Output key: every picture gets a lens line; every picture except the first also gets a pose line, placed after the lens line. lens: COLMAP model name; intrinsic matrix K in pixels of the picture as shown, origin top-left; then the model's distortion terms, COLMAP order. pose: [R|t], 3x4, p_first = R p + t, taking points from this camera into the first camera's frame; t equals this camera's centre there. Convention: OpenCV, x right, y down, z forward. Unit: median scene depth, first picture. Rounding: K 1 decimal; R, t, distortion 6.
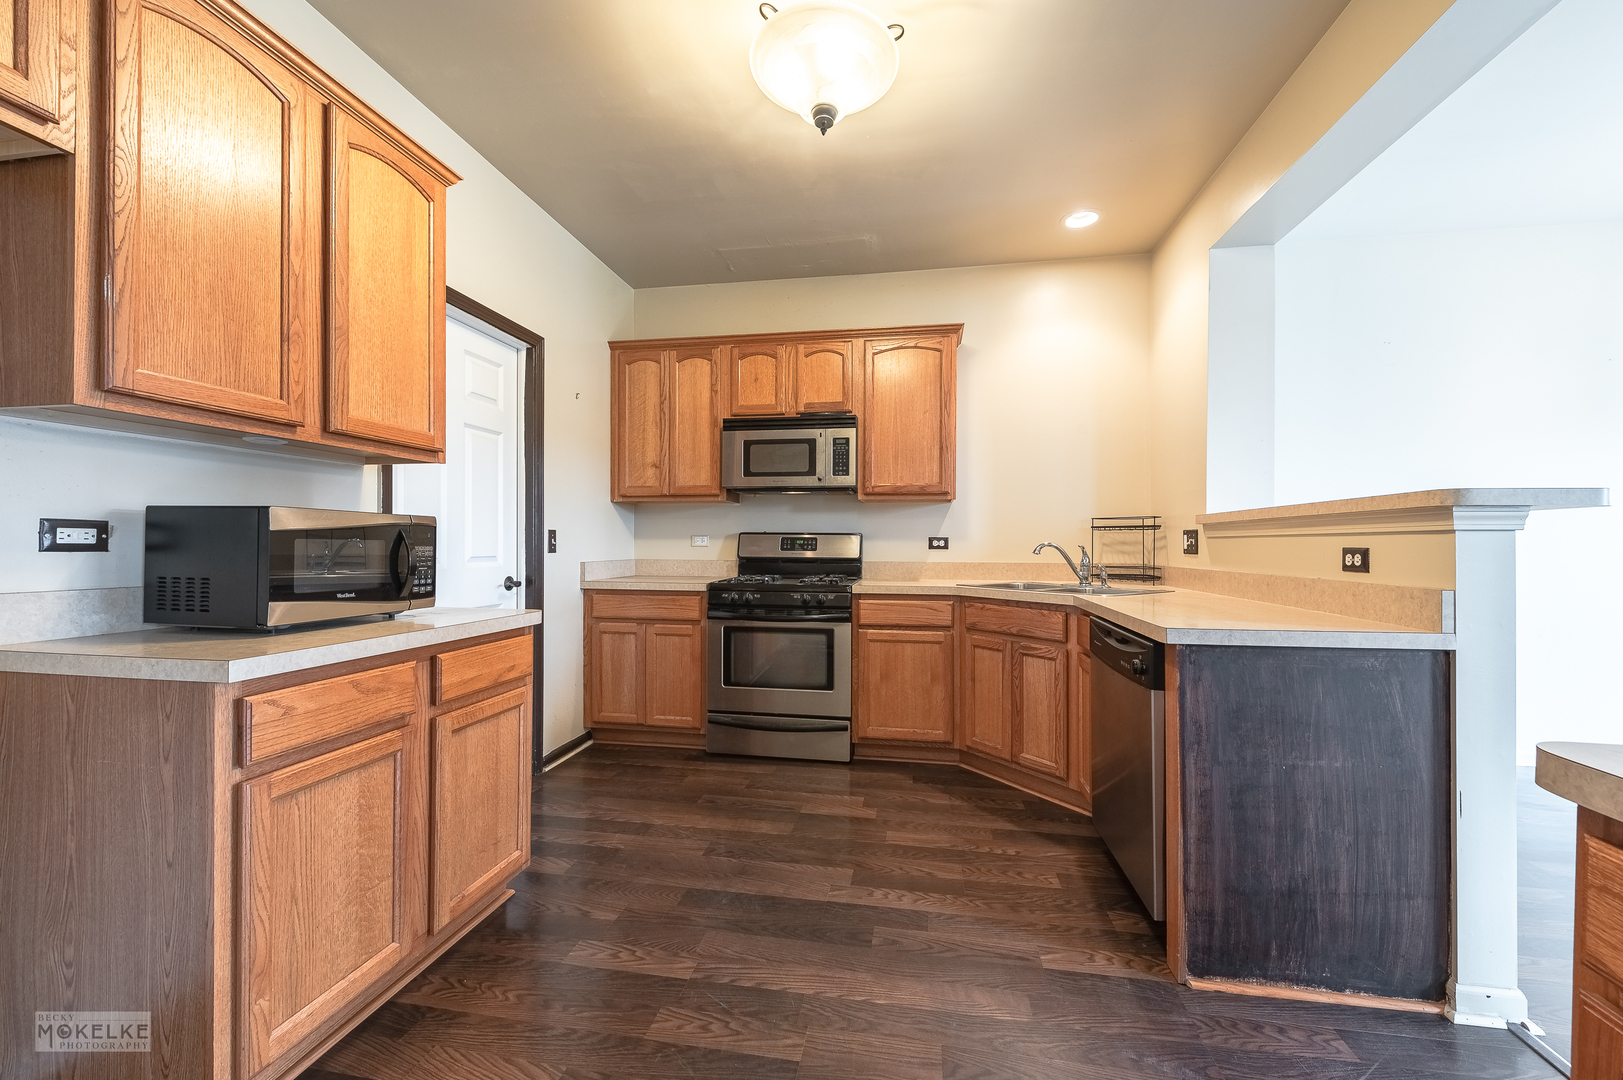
lens RADIAL K [[649.1, 0, 812.0], [0, 649.1, 542.2], [0, 0, 1]] dist [-0.004396, -0.001130]
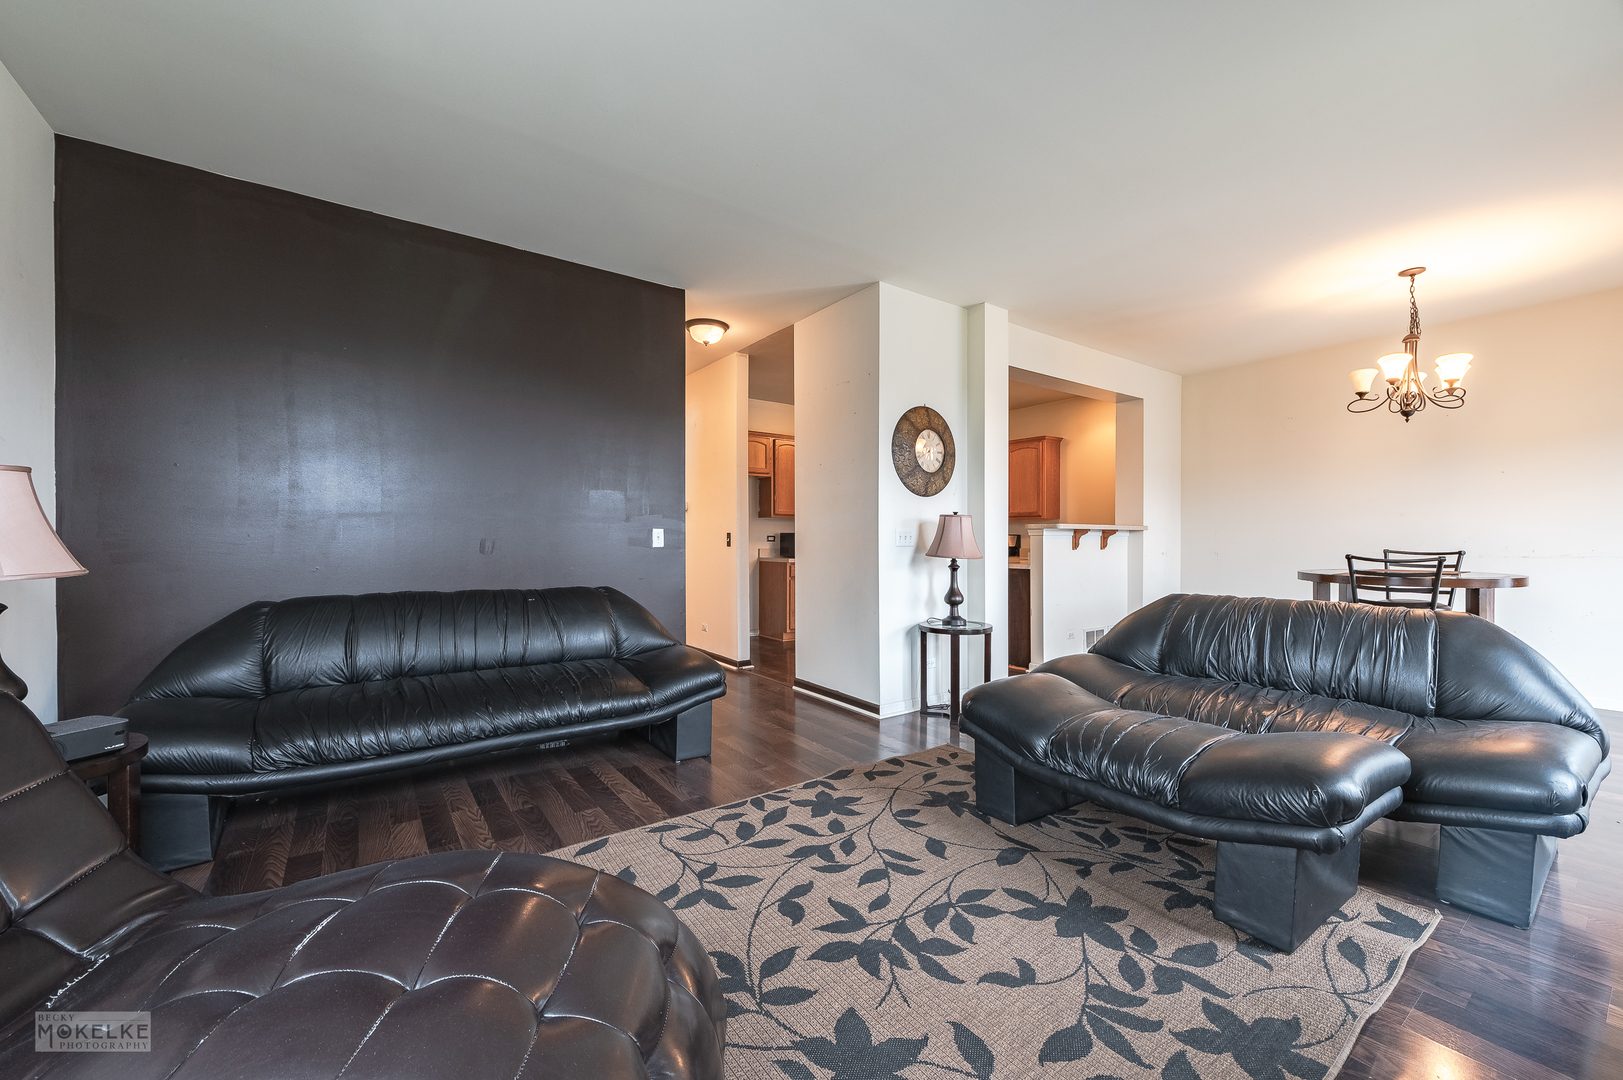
lens RADIAL K [[649.1, 0, 810.4], [0, 649.1, 541.6], [0, 0, 1]] dist [-0.004396, -0.001130]
pose [[0.715927, 0.002147, -0.698172, 3.235050], [-0.001315, 0.999998, 0.001727, 0.010199], [0.698174, -0.000318, 0.715928, -2.977428]]
